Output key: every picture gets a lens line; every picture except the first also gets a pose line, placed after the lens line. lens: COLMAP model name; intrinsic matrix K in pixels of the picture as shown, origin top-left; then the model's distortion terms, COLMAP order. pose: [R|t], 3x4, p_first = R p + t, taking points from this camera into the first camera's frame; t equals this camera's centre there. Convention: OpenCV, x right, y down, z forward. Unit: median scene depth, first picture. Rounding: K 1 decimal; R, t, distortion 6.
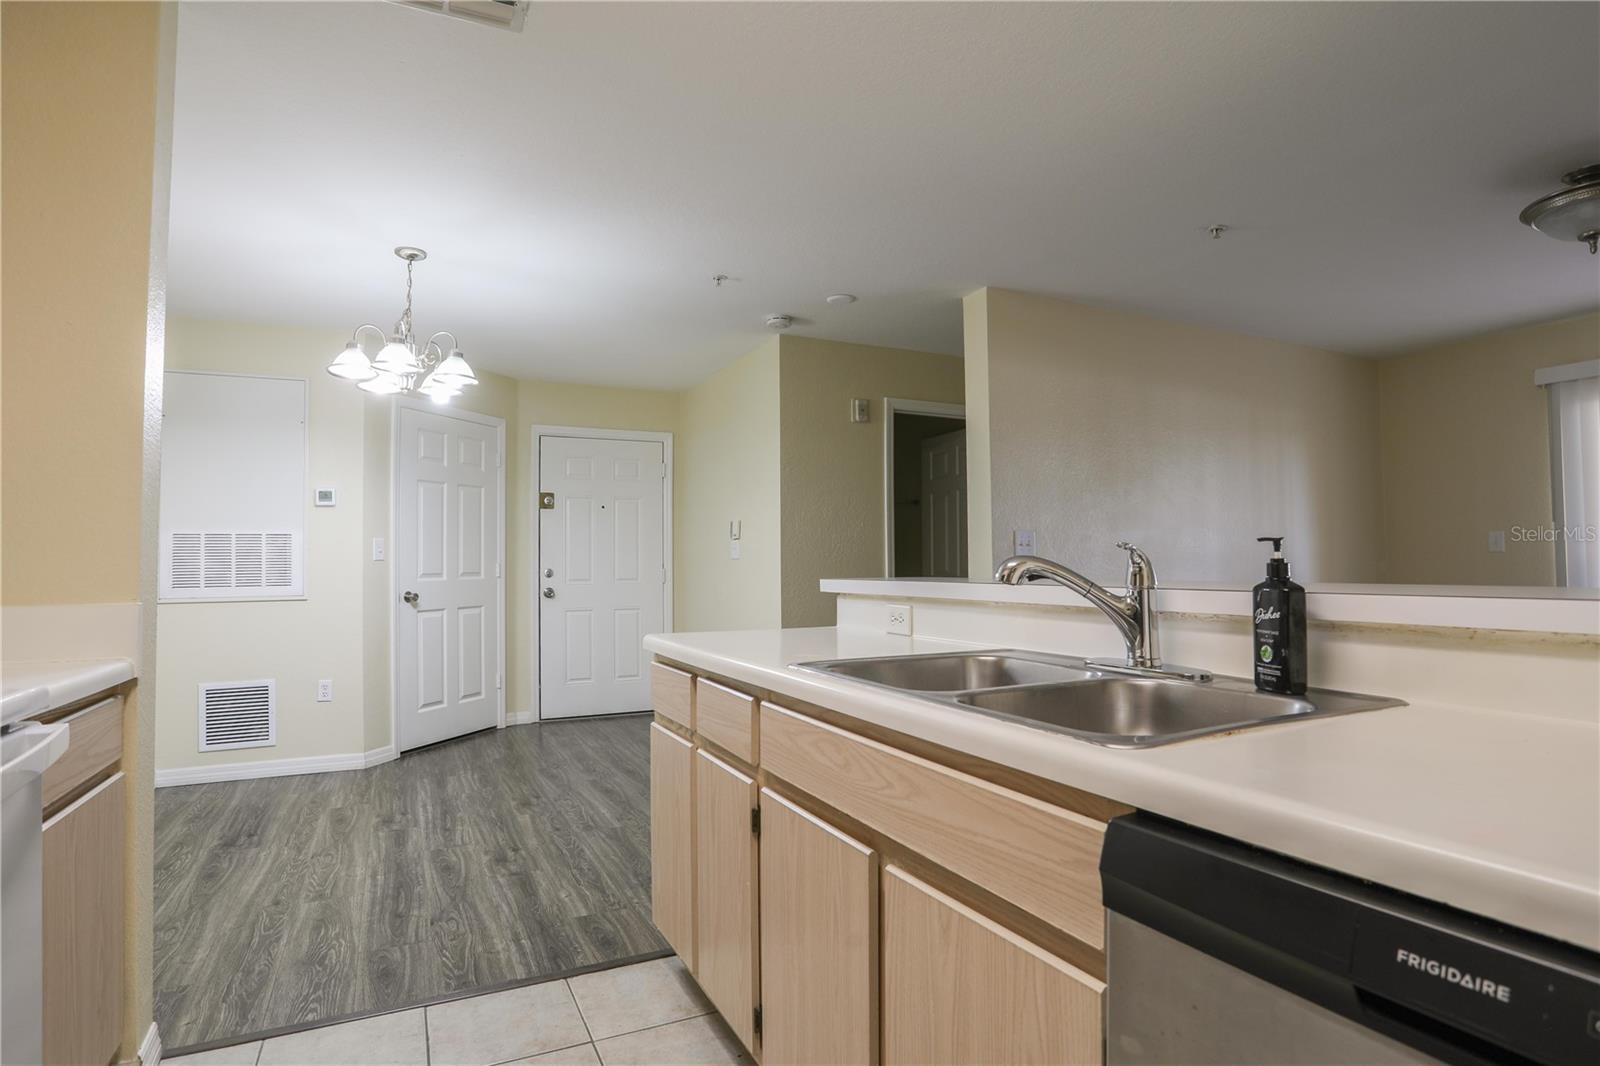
lens RADIAL K [[792.1, 0, 800.0], [0, 792.1, 533.0], [0, 0, 1]] dist [-0.066609, 0.021873]
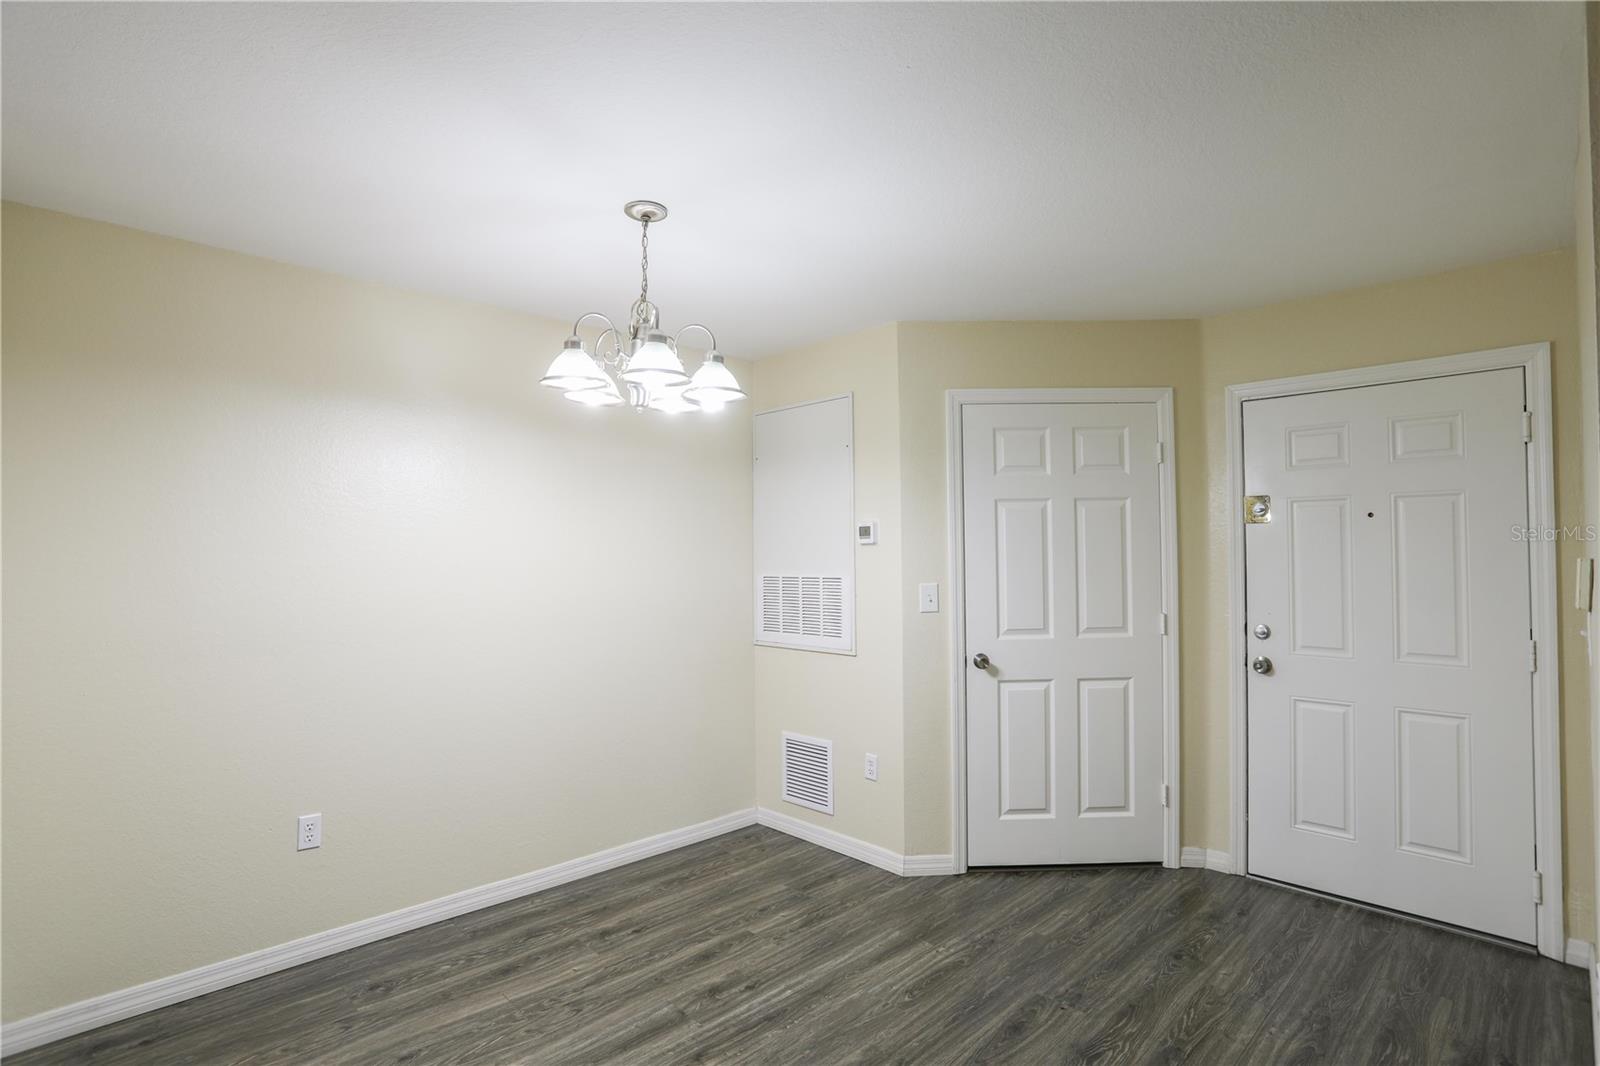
lens RADIAL K [[760.1, 0, 819.7], [0, 760.1, 544.3], [0, 0, 1]] dist [-0.060427, 0.018646]
pose [[0.331212, -0.009598, -0.943508, 0.137572], [0.035132, 0.999380, 0.002166, -0.038906], [0.942902, -0.033864, 0.331344, 0.703829]]
